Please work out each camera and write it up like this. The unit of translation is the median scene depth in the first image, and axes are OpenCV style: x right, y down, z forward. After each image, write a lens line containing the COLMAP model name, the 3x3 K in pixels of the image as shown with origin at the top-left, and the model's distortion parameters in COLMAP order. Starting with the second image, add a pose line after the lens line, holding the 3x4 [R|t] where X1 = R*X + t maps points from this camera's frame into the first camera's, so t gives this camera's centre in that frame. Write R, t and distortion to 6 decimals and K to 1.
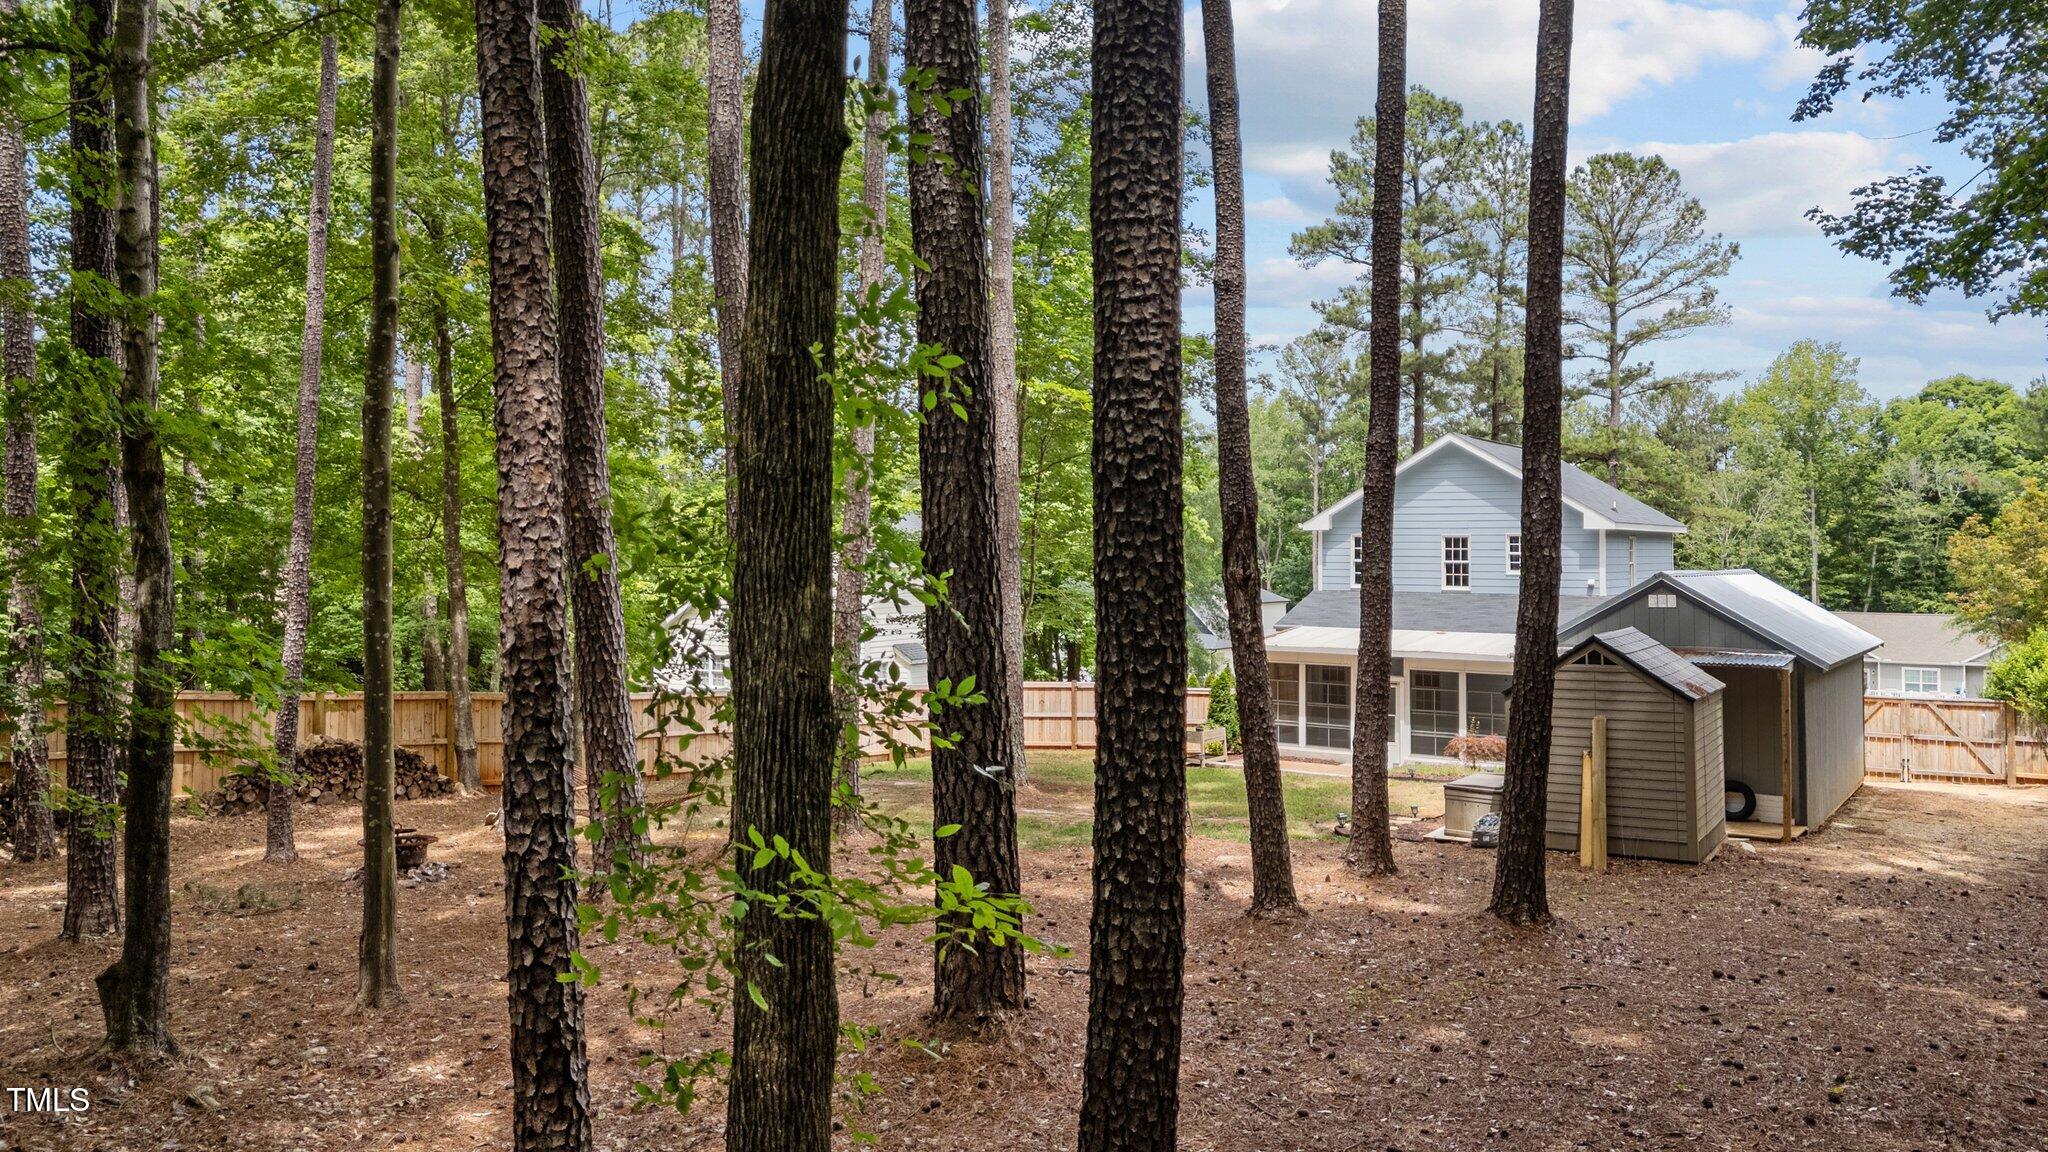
lens RADIAL K [[1507.4, 0, 1023.4], [0, 1507.4, 568.8], [0, 0, 1]] dist [0.046924, -0.008402]
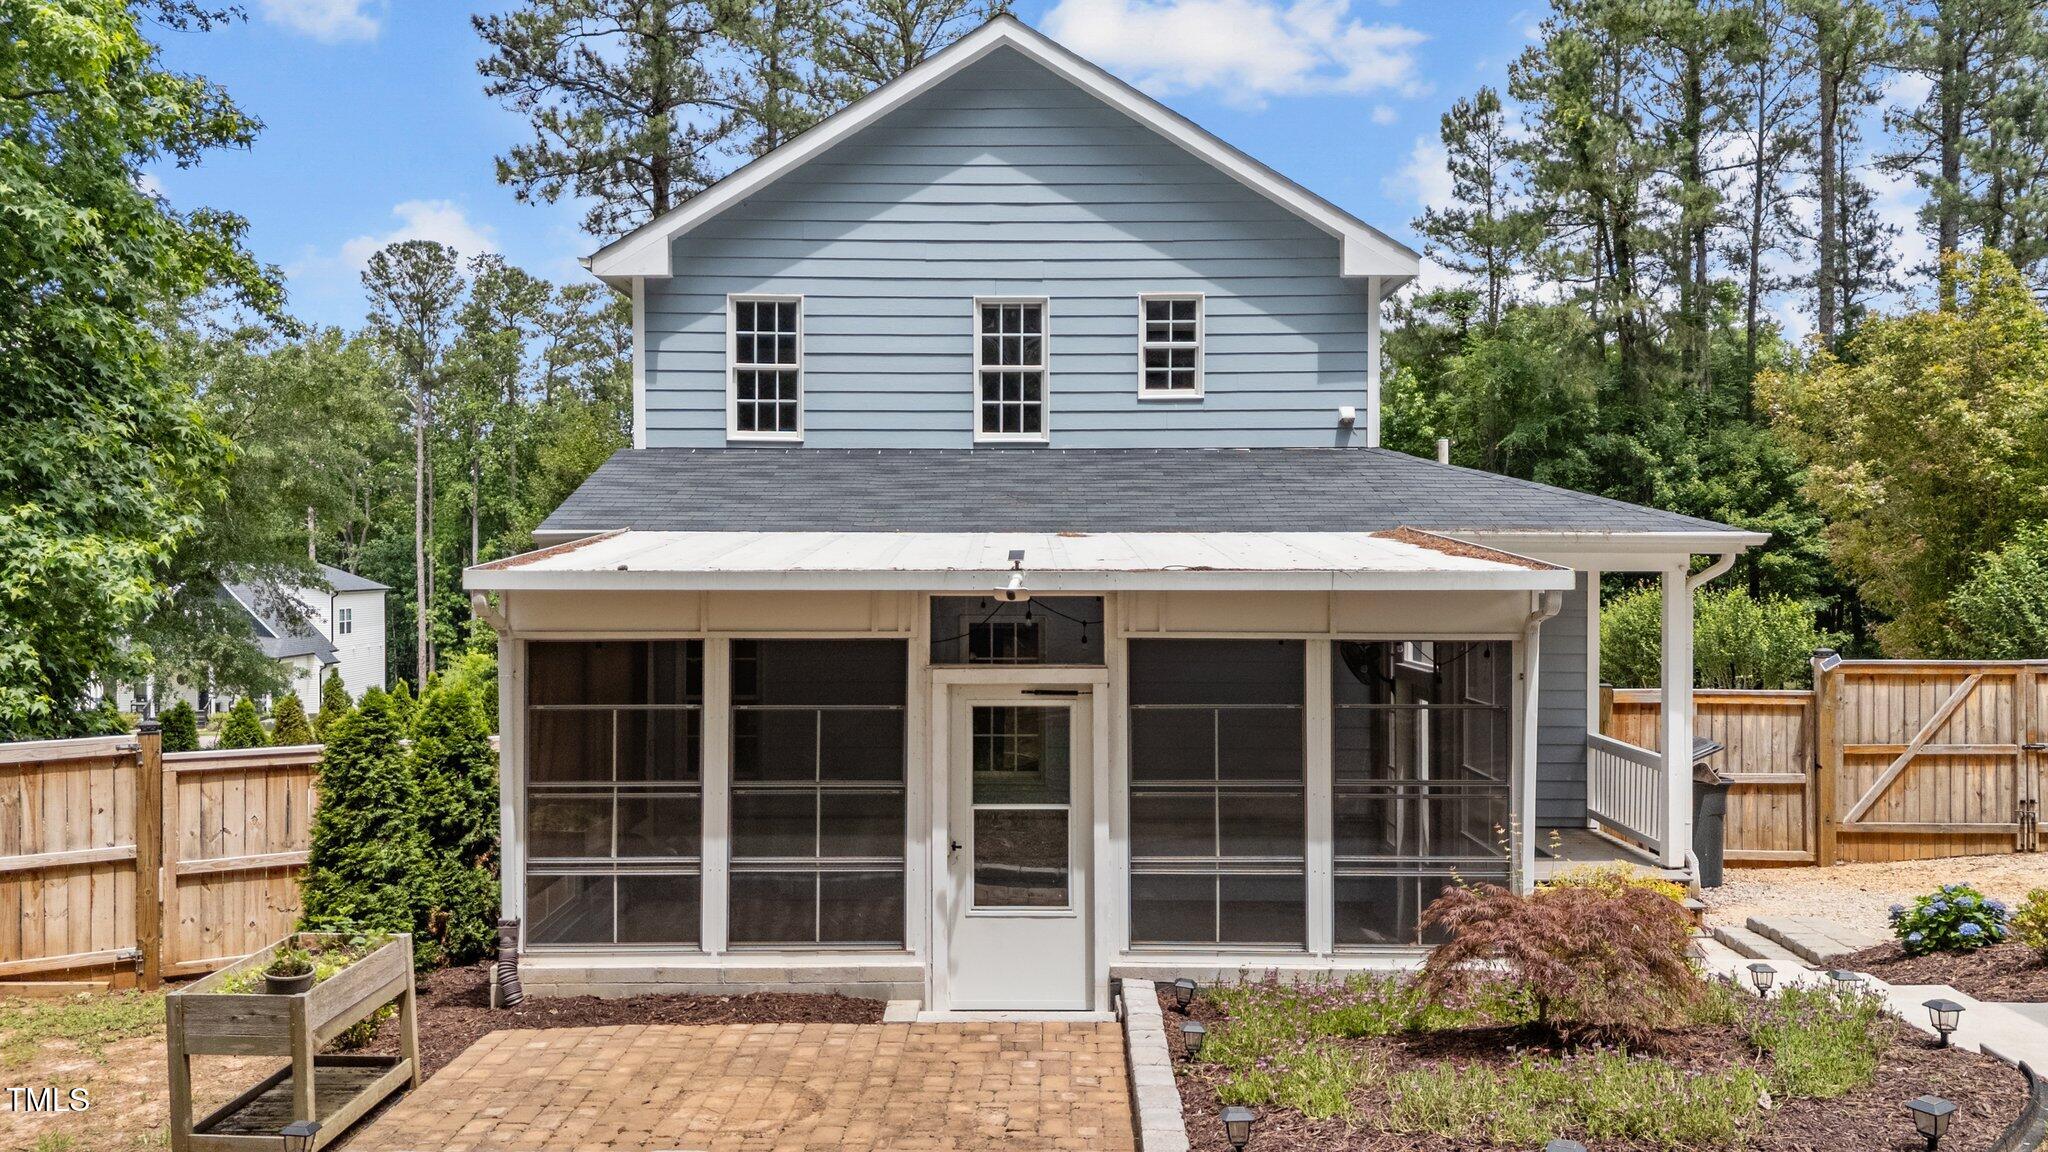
lens RADIAL K [[1507.4, 0, 1030.2], [0, 1507.4, 567.2], [0, 0, 1]] dist [0.046924, -0.008402]
pose [[0.831015, -0.009990, 0.556160, 0.076480], [0.011650, 0.999932, 0.000554, 0.046626], [-0.556127, 0.006019, 0.831075, 0.685492]]
